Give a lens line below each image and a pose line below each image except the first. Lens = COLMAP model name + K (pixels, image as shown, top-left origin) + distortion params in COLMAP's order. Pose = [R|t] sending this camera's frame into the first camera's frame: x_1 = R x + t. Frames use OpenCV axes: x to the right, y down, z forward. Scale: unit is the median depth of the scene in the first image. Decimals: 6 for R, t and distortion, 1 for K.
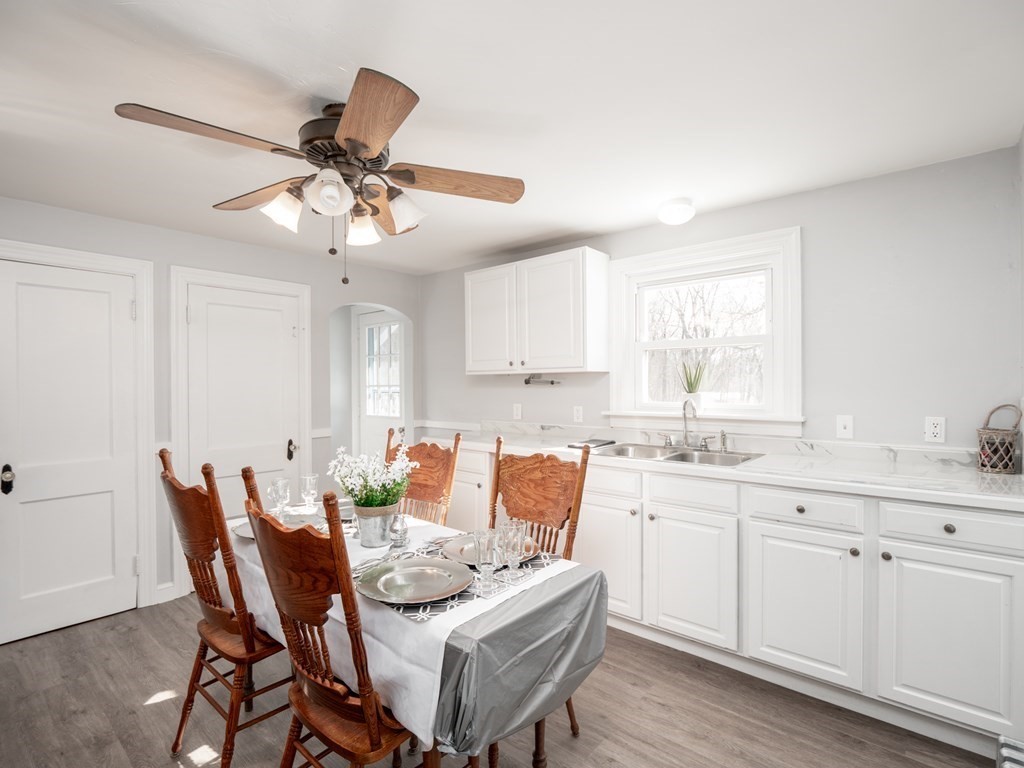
lens RADIAL K [[501.4, 0, 516.0], [0, 501.4, 384.7], [0, 0, 1]] dist [-0.003707, -0.001177]
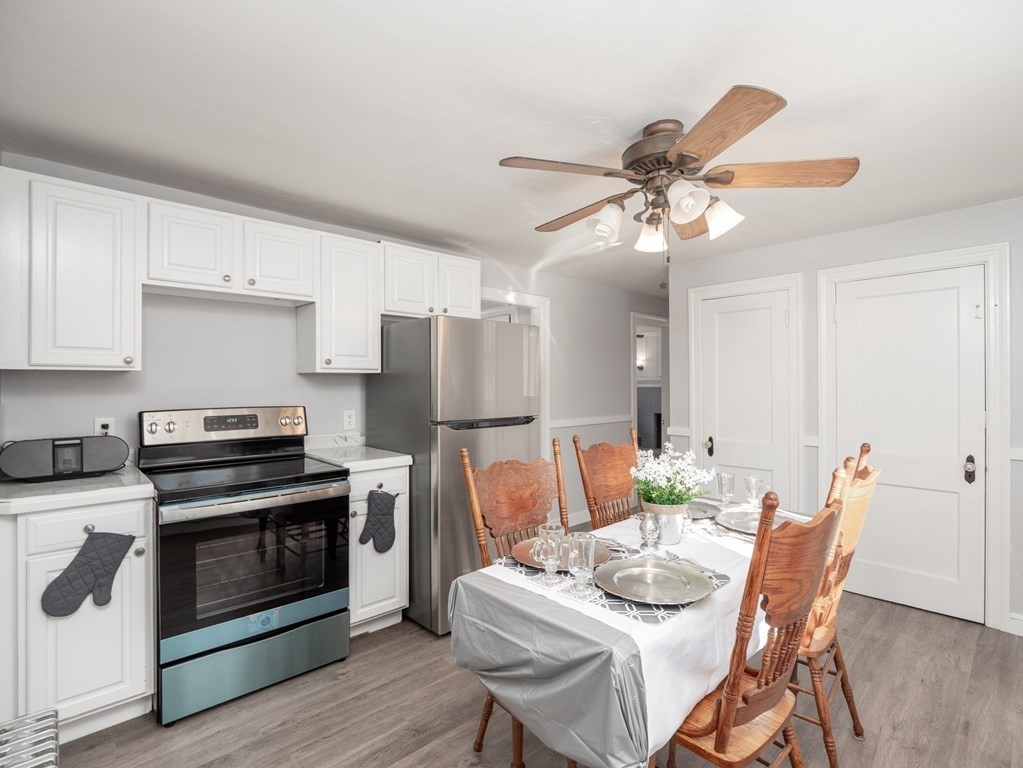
lens RADIAL K [[495.1, 0, 511.5], [0, 495.1, 384.0], [0, 0, 1]] dist [-0.011194, -0.000797]
pose [[-0.115103, 0.004444, -0.993344, 0.671544], [0.003082, 0.999987, 0.004117, -0.003795], [0.993349, -0.002588, -0.115115, 0.723575]]
